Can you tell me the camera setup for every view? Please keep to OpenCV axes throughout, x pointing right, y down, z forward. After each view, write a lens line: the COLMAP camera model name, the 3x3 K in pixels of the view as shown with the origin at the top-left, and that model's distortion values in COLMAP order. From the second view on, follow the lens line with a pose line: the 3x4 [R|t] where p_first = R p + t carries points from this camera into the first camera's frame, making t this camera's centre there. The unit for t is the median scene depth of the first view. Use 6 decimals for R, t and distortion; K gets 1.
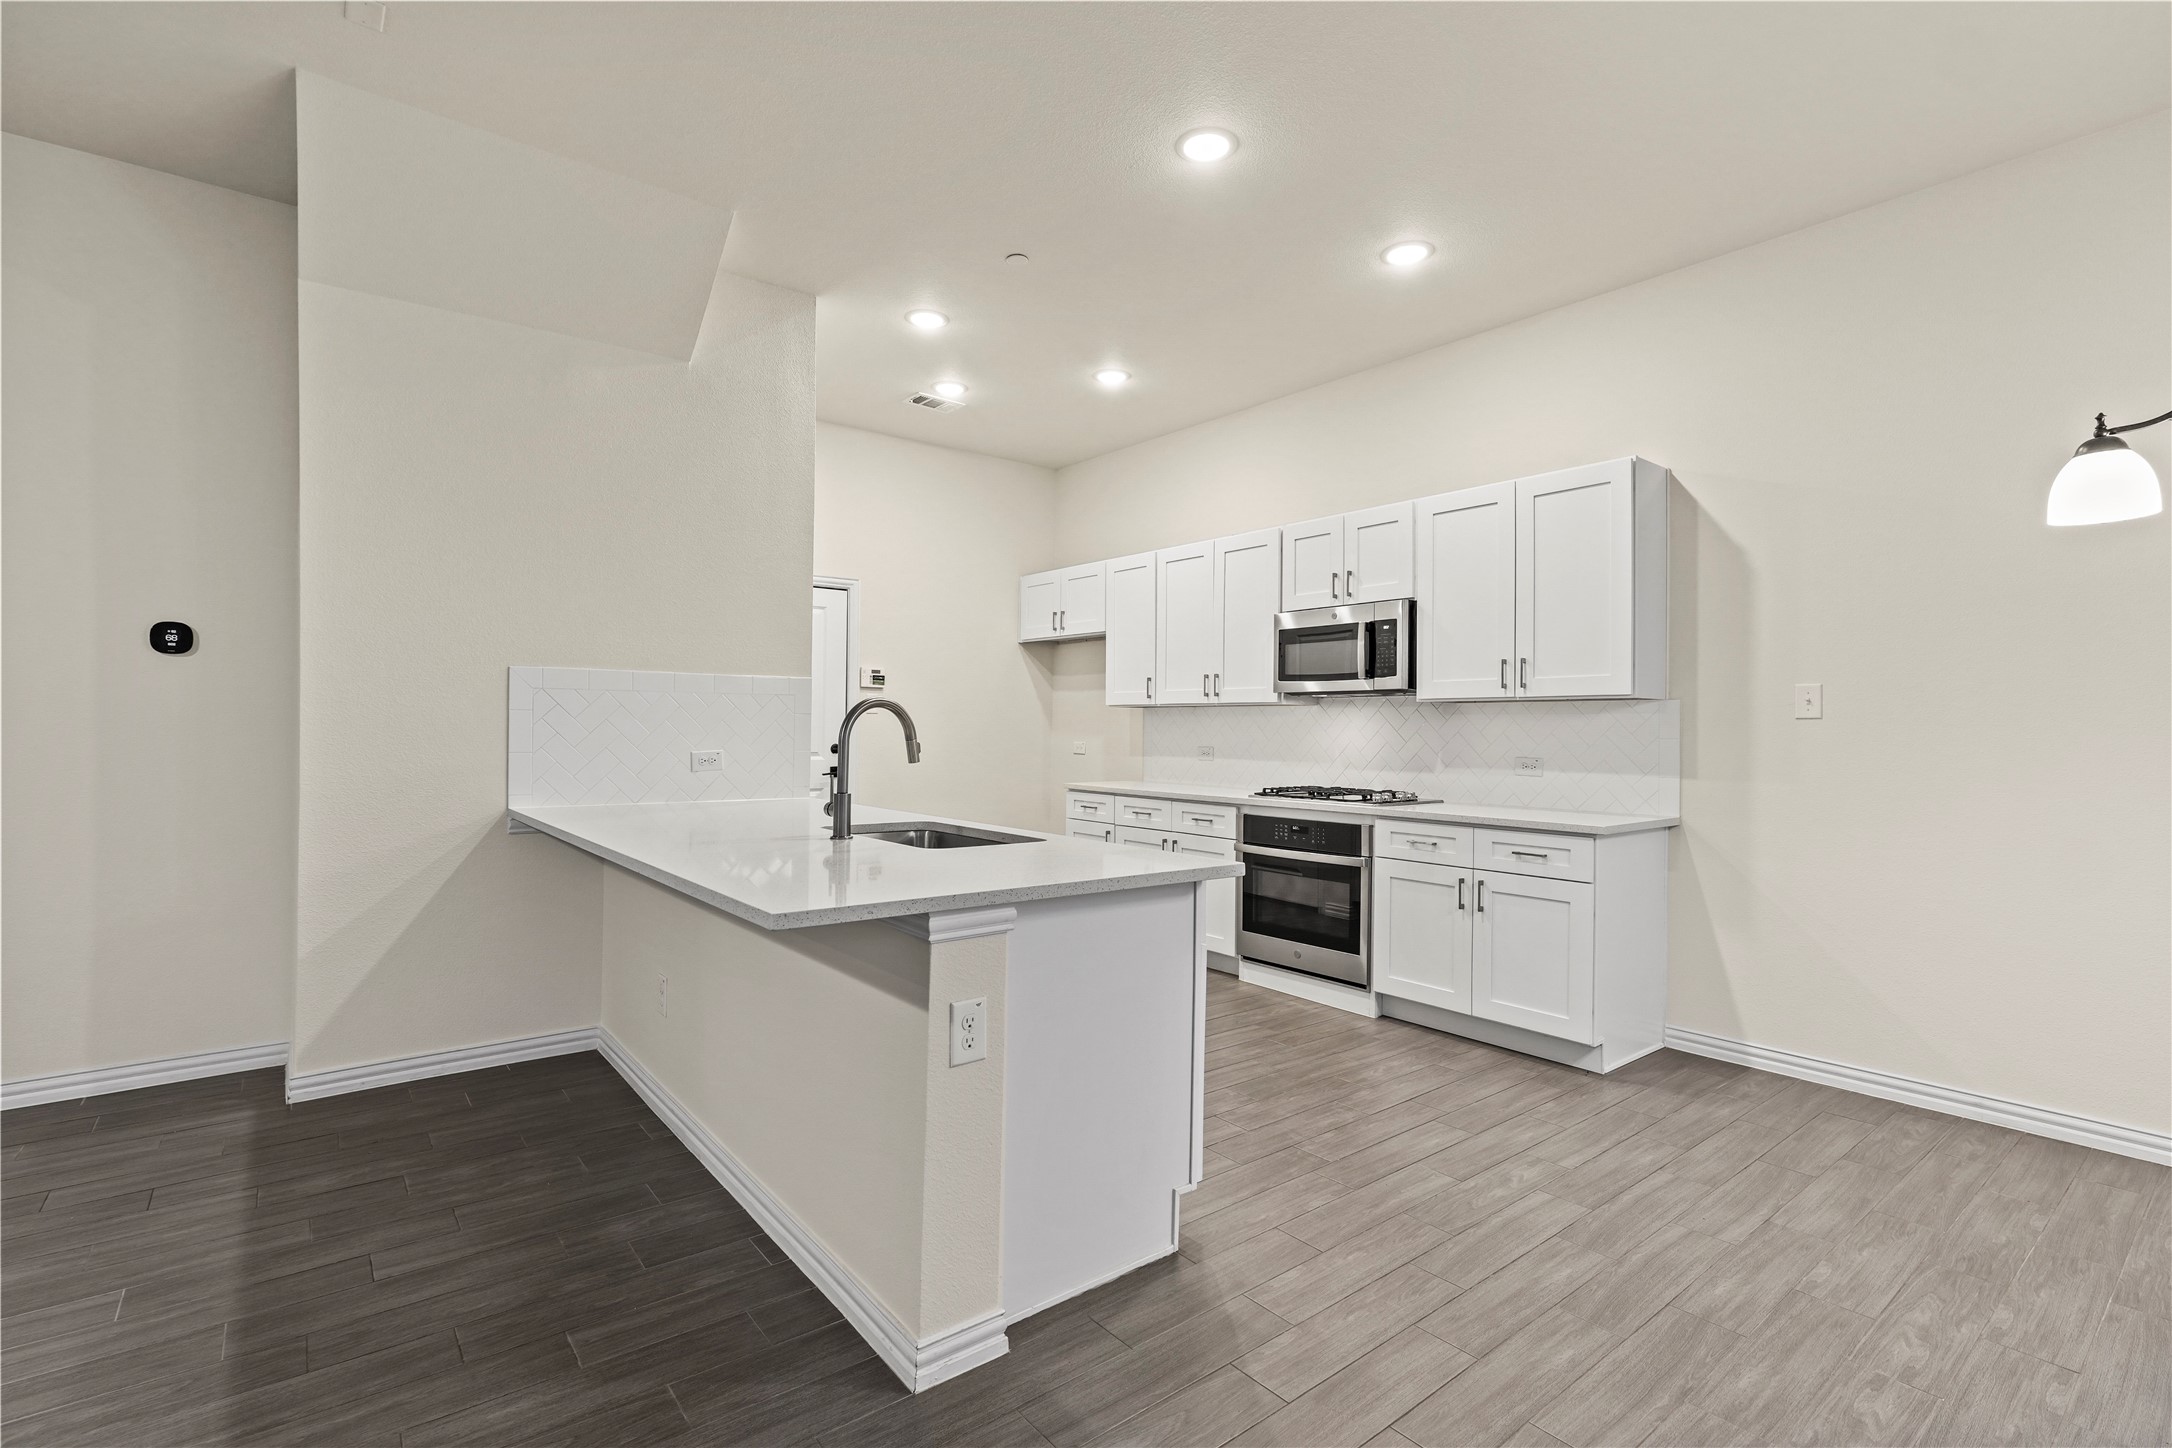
lens RADIAL K [[996.7, 0, 1076.4], [0, 996.7, 726.3], [0, 0, 1]] dist [-0.001879, 0.000586]
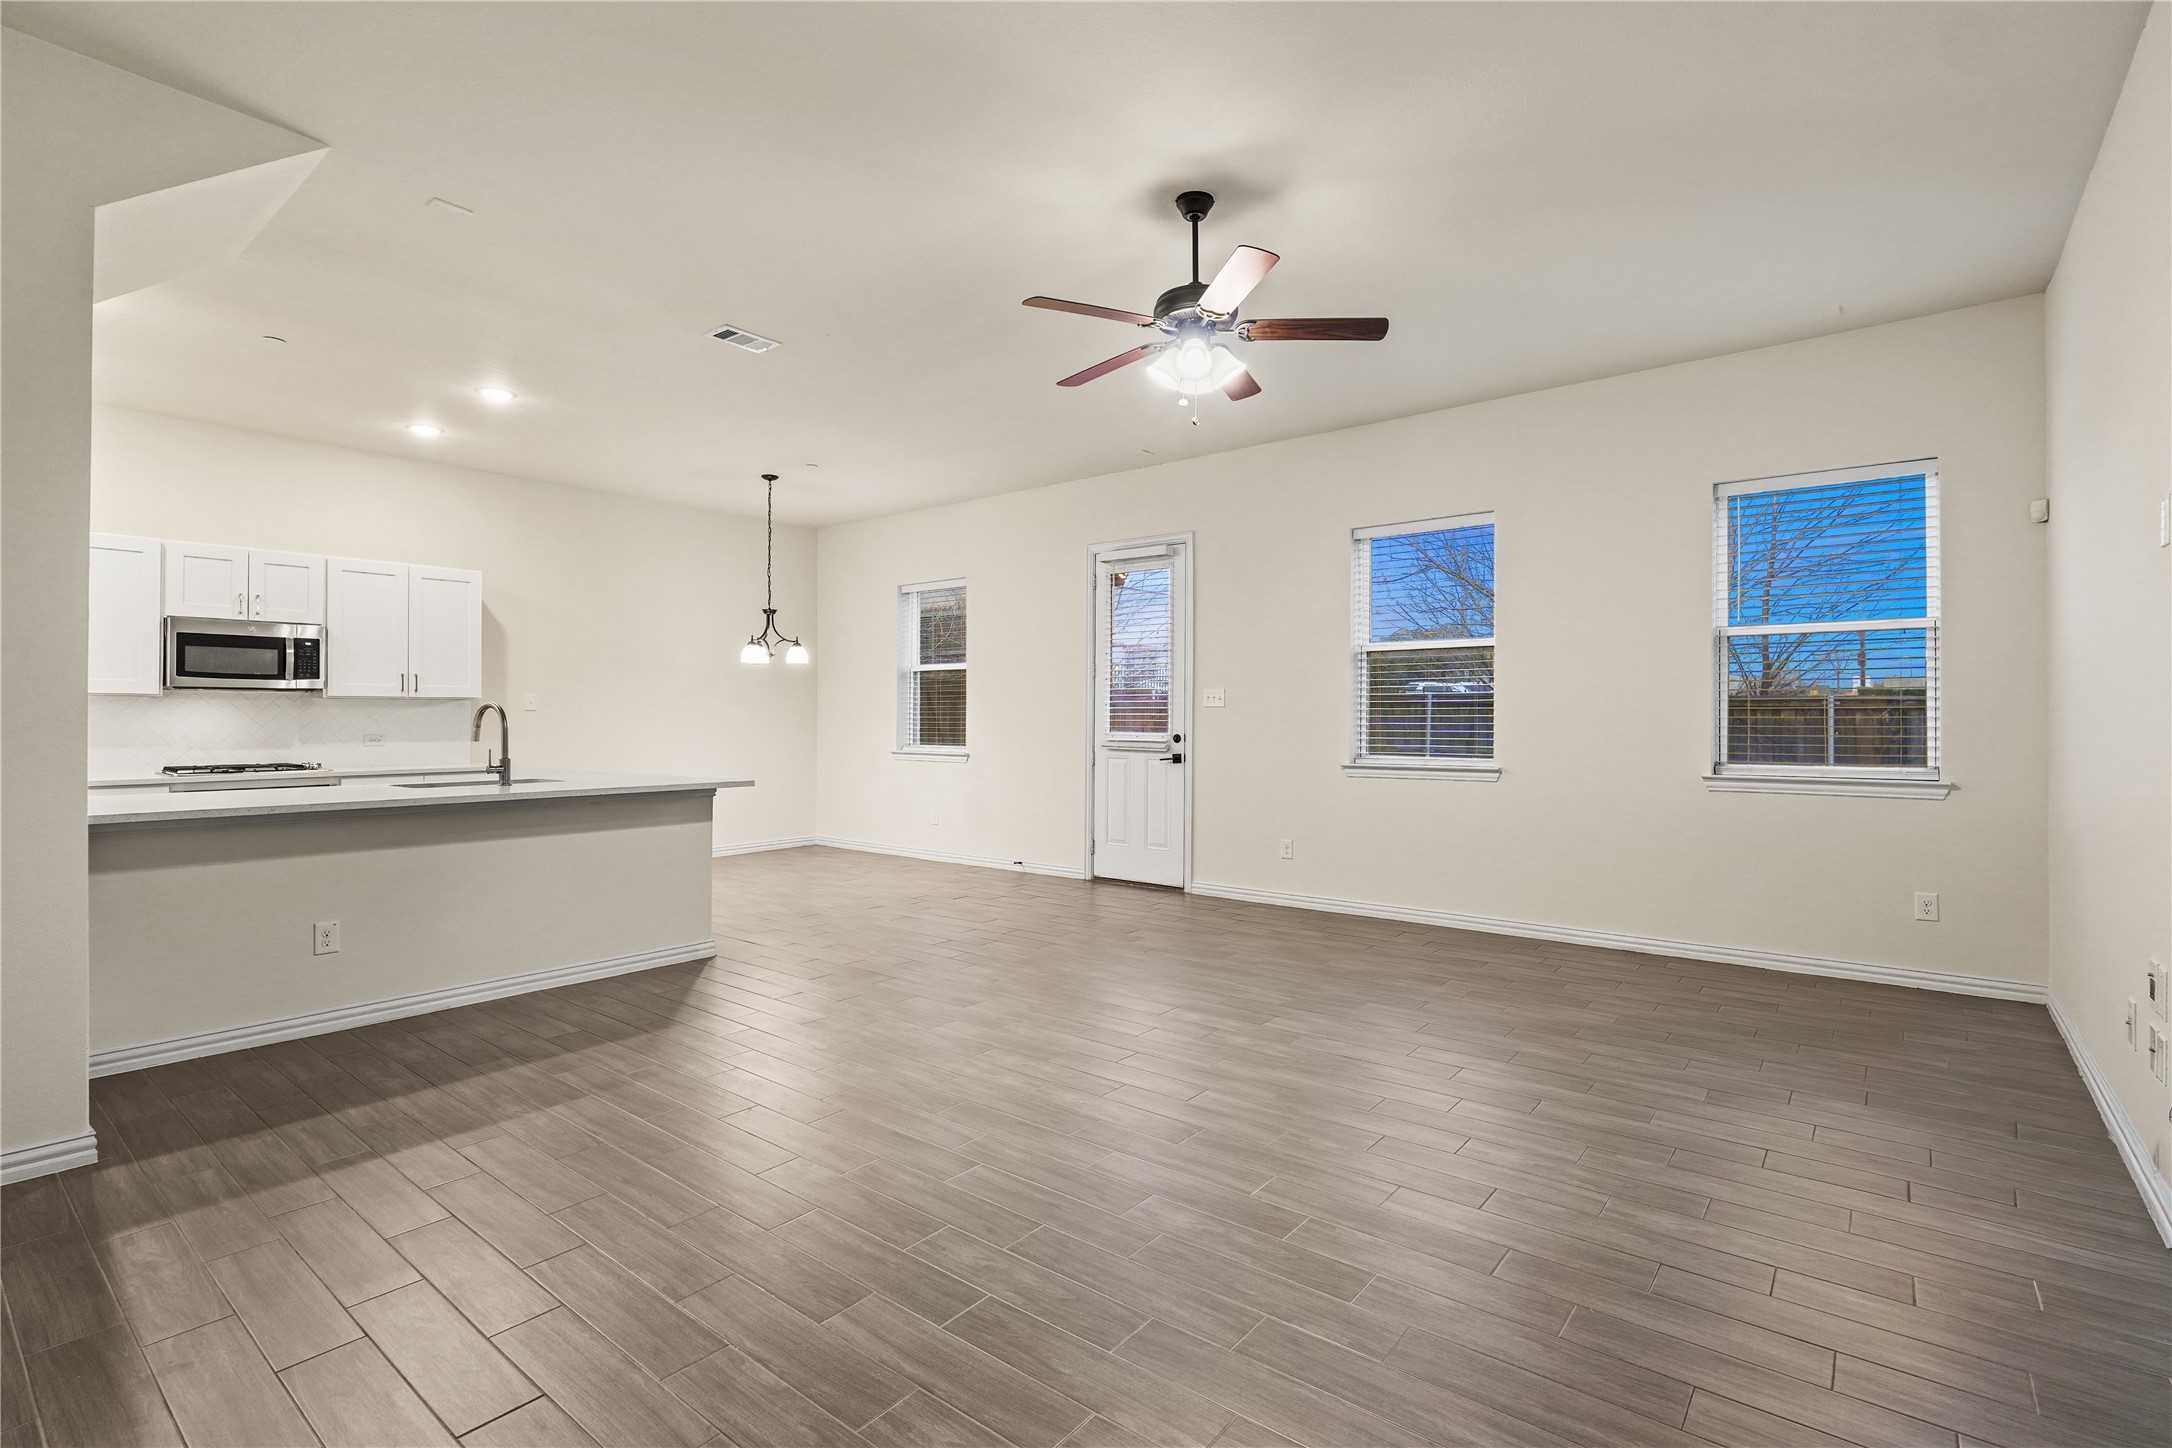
lens RADIAL K [[996.7, 0, 1076.4], [0, 996.7, 726.3], [0, 0, 1]] dist [-0.001879, 0.000586]
pose [[-0.218223, -0.019393, 0.975706, -1.451351], [-0.003893, 0.999812, 0.019002, -0.016411], [-0.975891, 0.000348, -0.218257, 0.287753]]
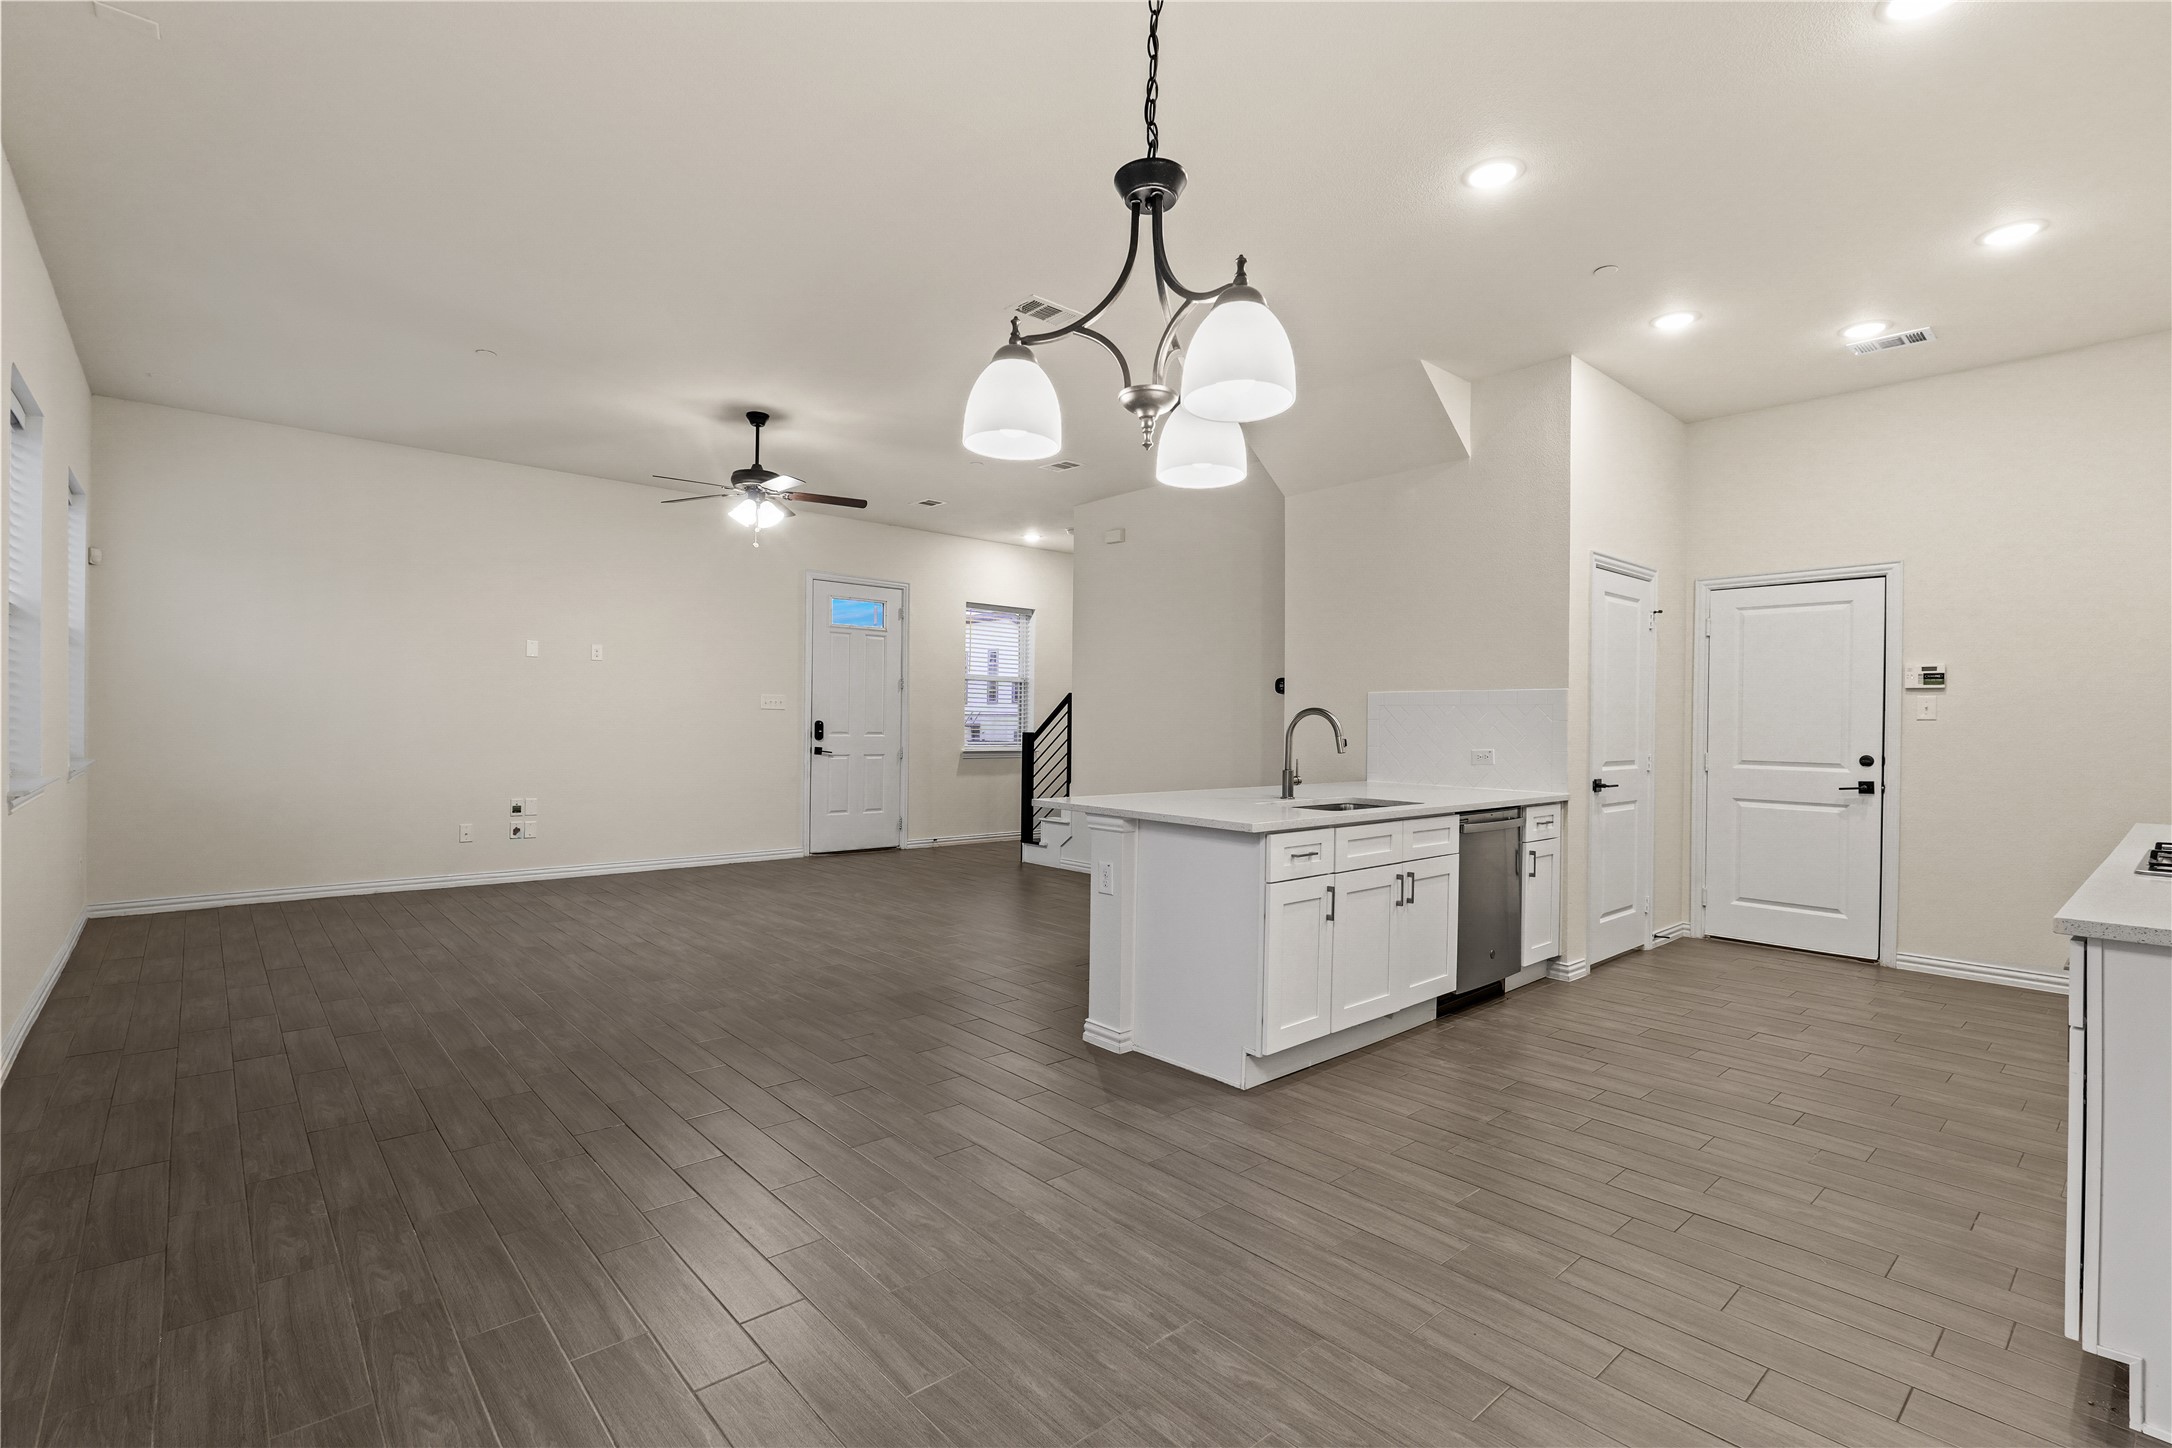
lens RADIAL K [[1002.8, 0, 1073.9], [0, 1002.8, 722.5], [0, 0, 1]] dist [0.004678, 0.000521]
pose [[0.047984, -0.009284, -0.998805, 0.911952], [-0.010931, 0.999892, -0.009819, 0.007845], [0.998788, 0.011390, 0.047877, 0.403129]]
